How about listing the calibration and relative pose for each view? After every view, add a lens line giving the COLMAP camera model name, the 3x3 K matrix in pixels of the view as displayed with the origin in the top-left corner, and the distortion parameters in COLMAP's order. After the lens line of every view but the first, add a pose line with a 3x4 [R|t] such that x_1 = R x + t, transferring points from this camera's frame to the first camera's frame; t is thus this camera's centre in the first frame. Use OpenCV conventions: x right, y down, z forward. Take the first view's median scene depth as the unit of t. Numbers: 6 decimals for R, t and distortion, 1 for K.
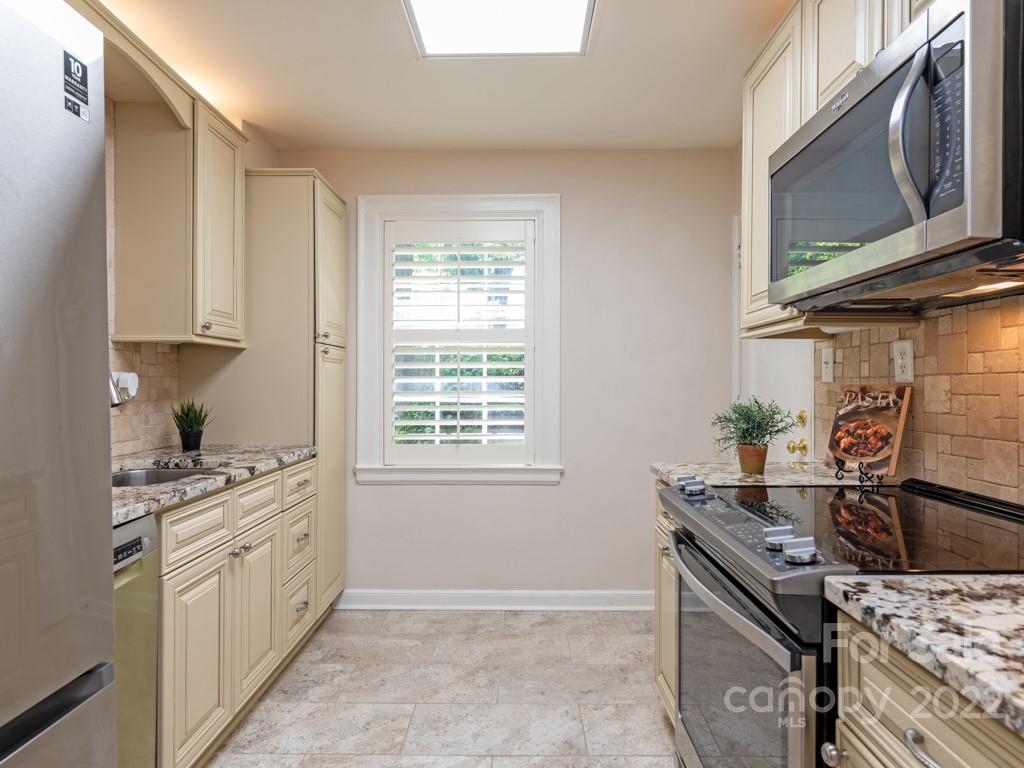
lens RADIAL K [[596.0, 0, 534.8], [0, 596.0, 381.6], [0, 0, 1]] dist [0.001369, -0.000494]
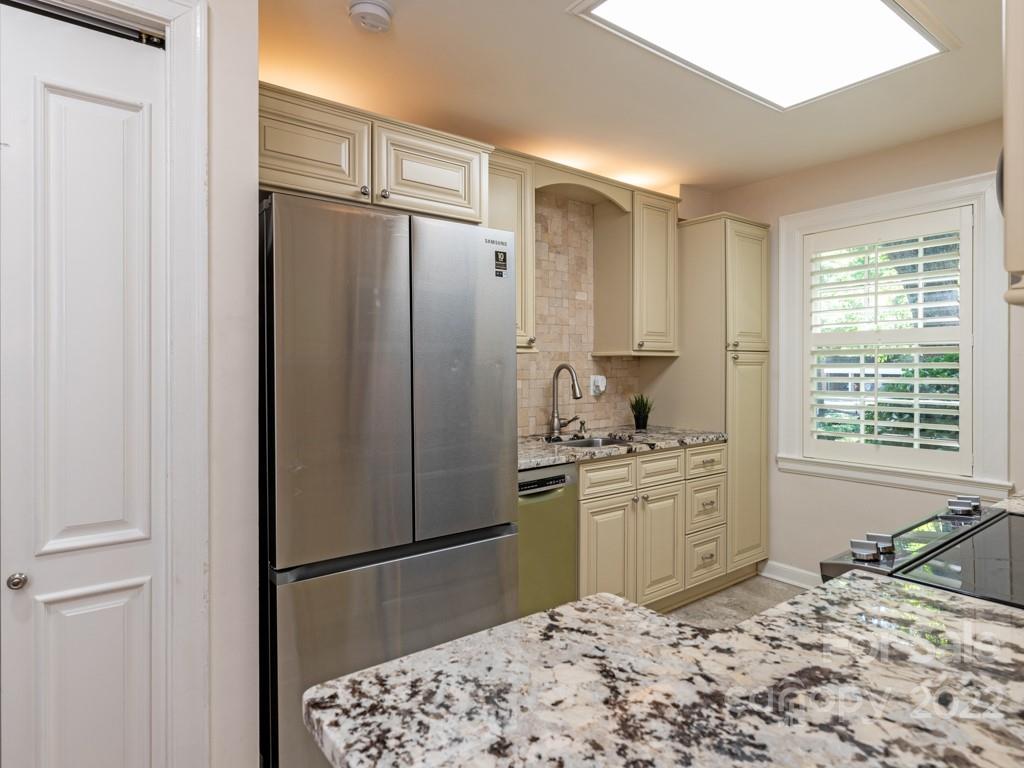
lens RADIAL K [[569.1, 0, 513.1], [0, 569.1, 371.3], [0, 0, 1]] dist [0.005533, 0.000359]
pose [[0.628989, 0.004501, -0.777401, 0.319700], [0.000181, 0.999982, 0.005936, -0.034136], [0.777414, -0.003874, 0.628977, -0.110114]]
